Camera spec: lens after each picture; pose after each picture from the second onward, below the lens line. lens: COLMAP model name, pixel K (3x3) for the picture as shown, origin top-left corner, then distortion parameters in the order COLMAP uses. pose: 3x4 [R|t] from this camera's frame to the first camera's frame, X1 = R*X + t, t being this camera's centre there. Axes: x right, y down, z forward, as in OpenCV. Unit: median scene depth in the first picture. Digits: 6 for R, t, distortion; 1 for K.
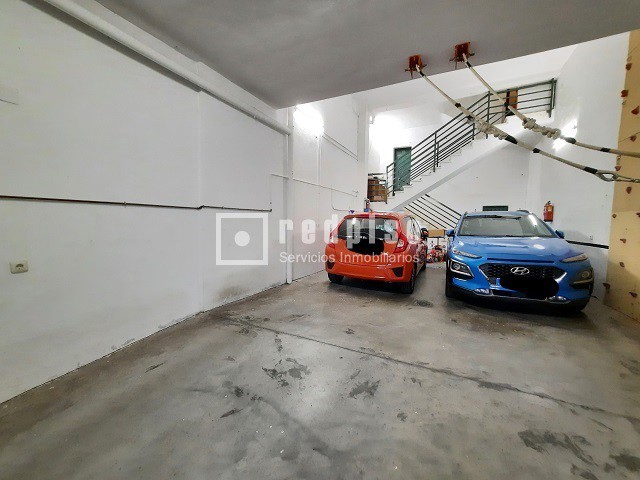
lens RADIAL K [[254.1, 0, 329.5], [0, 254.1, 236.2], [0, 0, 1]] dist [0.006995, 0.000146]
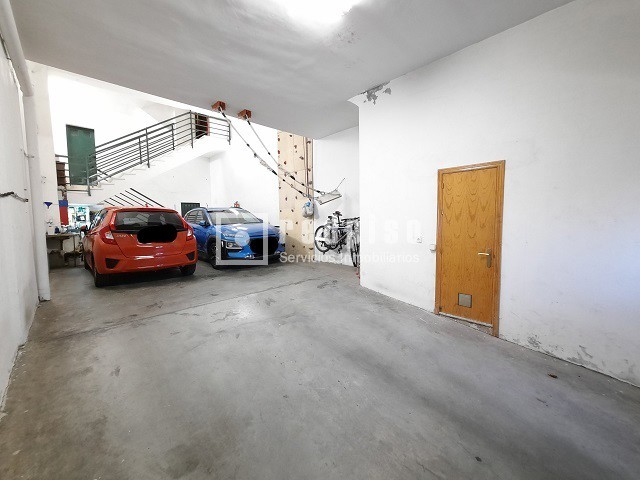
lens RADIAL K [[254.1, 0, 329.5], [0, 254.1, 236.2], [0, 0, 1]] dist [0.006995, 0.000146]
pose [[0.322699, -0.086794, 0.942514, -1.110627], [0.070073, 0.995245, 0.067658, 0.018288], [-0.943904, 0.044211, 0.327246, -0.042604]]
